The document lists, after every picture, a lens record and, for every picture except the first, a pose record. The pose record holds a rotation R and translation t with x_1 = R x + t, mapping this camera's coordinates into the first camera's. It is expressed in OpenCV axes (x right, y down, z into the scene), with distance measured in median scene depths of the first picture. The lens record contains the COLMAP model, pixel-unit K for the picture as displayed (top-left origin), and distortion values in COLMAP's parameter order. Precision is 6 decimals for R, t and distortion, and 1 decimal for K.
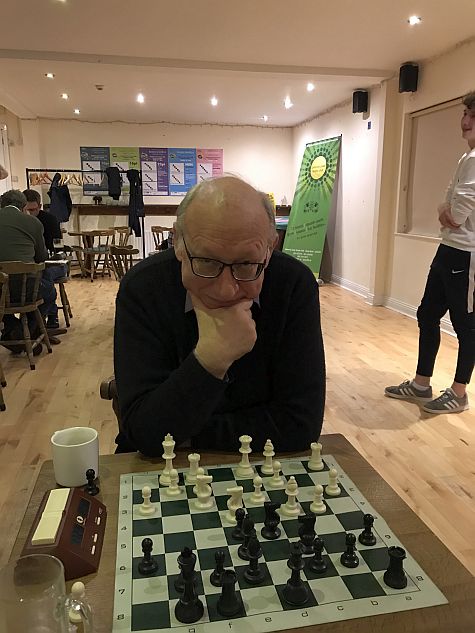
lens RADIAL K [[514.3, 0, 236.6], [0, 514.3, 316.9], [0, 0, 1]] dist [0.062993, 0.000472]
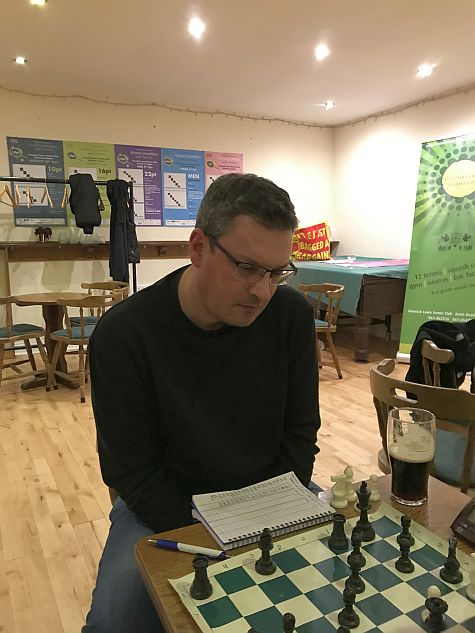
lens RADIAL K [[514.3, 0, 239.1], [0, 514.3, 316.4], [0, 0, 1]] dist [0.062993, 0.000472]
pose [[0.950554, -0.056635, 0.305351, -0.244477], [0.075275, 0.995928, -0.049611, -0.095749], [-0.301298, 0.070144, 0.950947, 0.420036]]
